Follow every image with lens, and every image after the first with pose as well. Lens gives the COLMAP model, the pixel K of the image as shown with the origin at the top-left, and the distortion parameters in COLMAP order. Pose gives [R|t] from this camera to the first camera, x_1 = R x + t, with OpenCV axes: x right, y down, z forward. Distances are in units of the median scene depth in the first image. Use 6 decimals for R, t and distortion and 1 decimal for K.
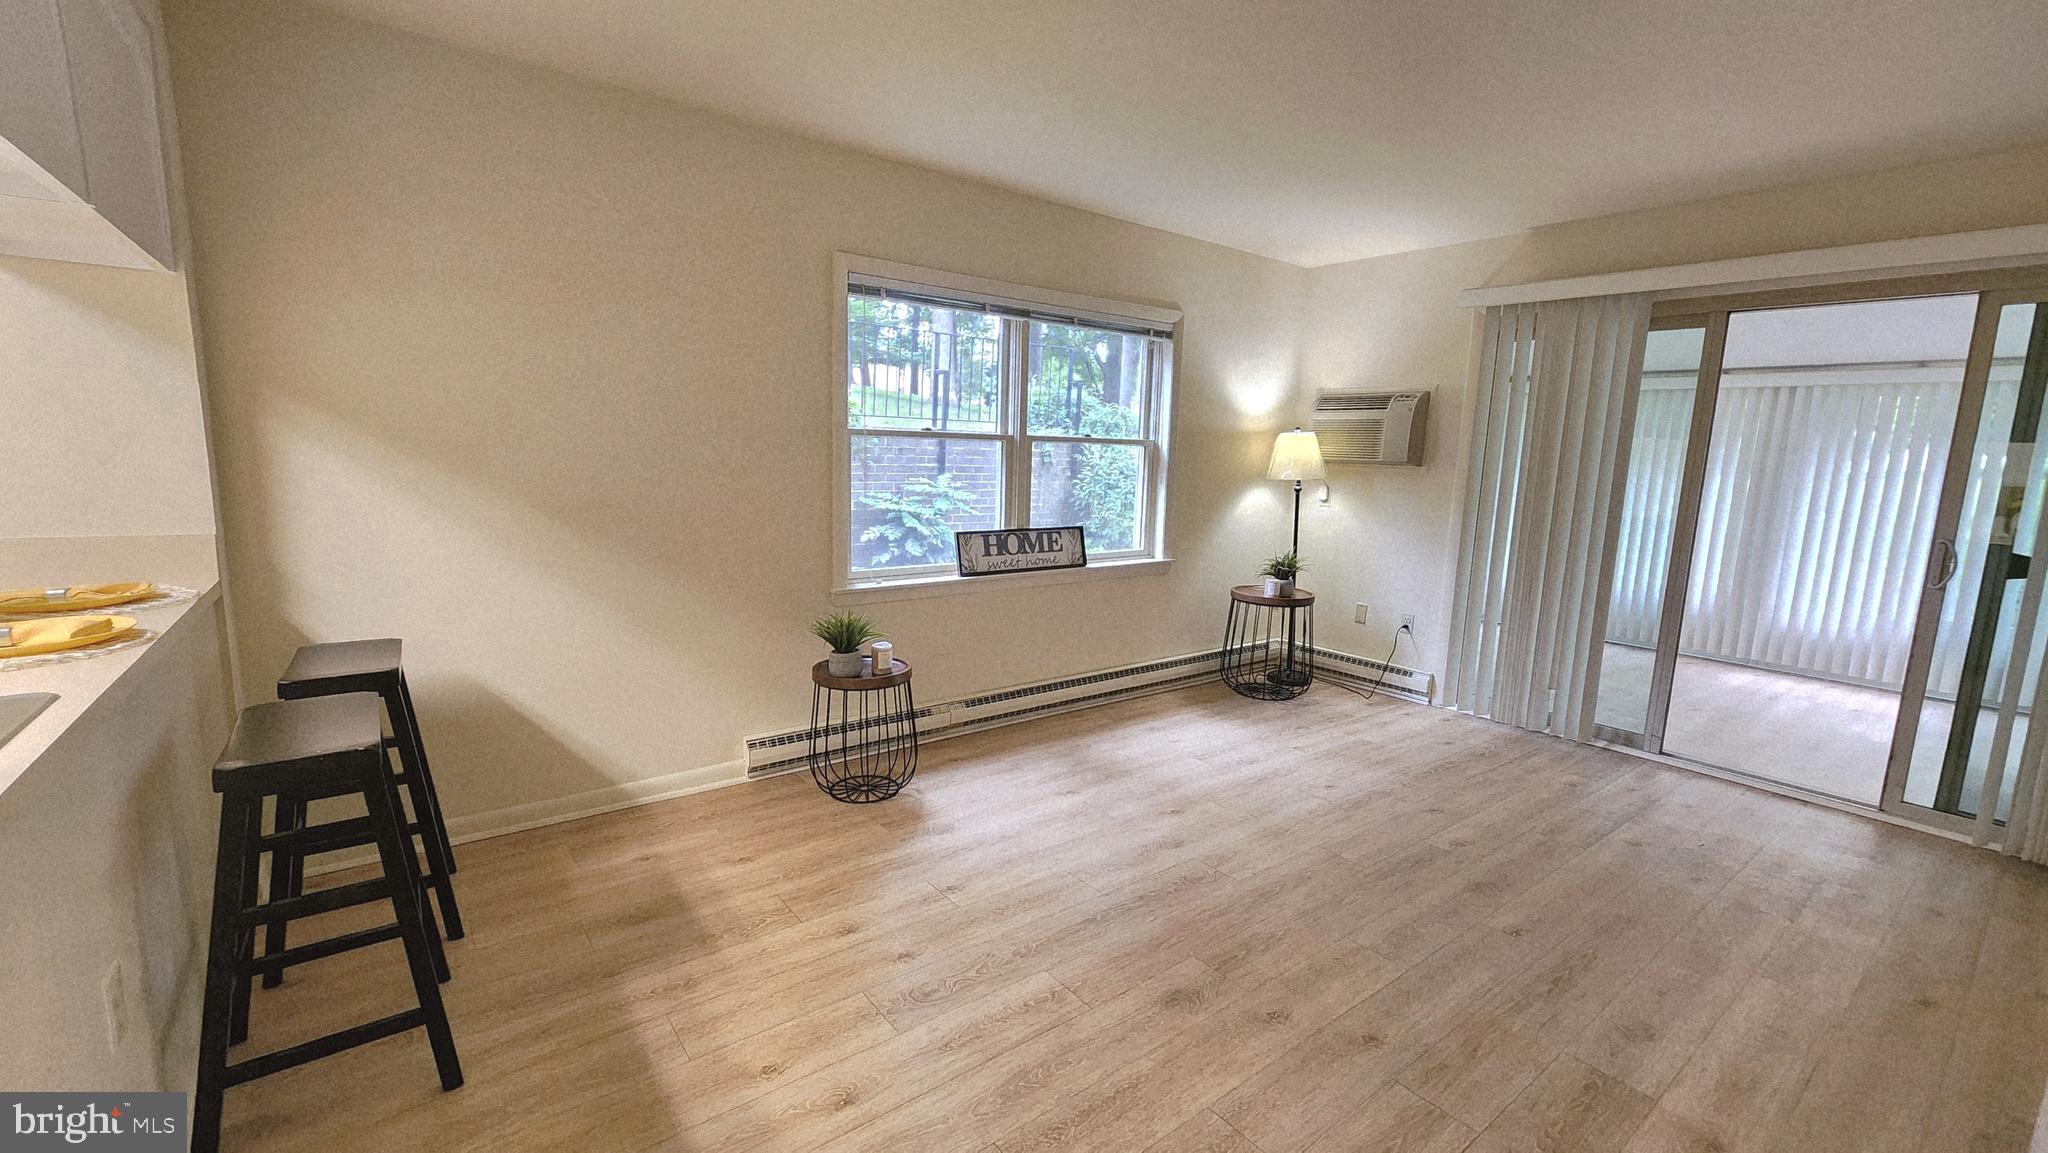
lens RADIAL K [[835.1, 0, 1014.0], [0, 835.1, 578.7], [0, 0, 1]] dist [0.001535, -0.001013]
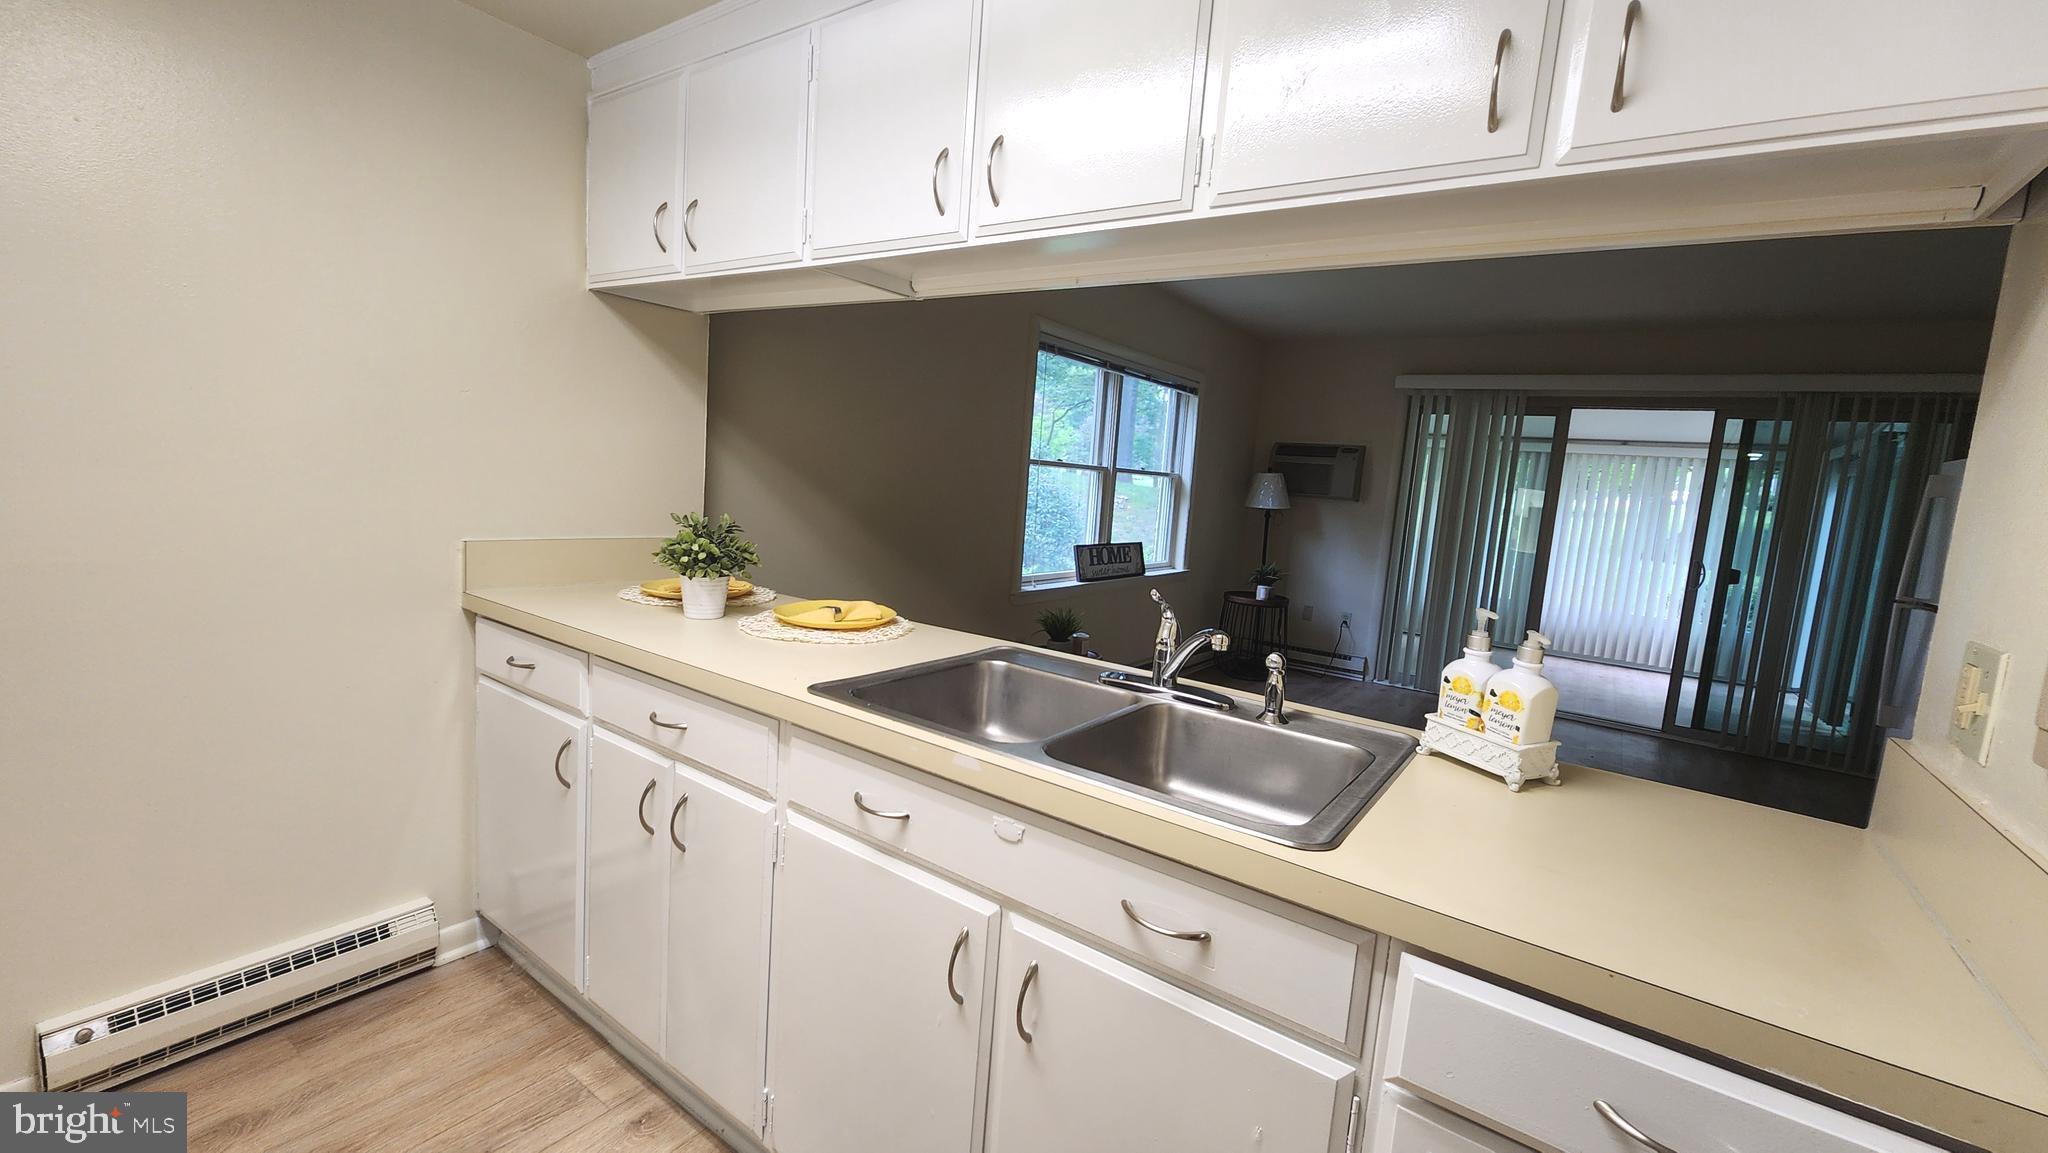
lens RADIAL K [[835.1, 0, 1028.3], [0, 835.1, 578.0], [0, 0, 1]] dist [0.001535, -0.001013]
pose [[0.955401, 0.003875, 0.295288, -0.480989], [0.001815, 0.999818, -0.018992, 0.013881], [-0.295308, 0.018681, 0.955220, -0.129475]]
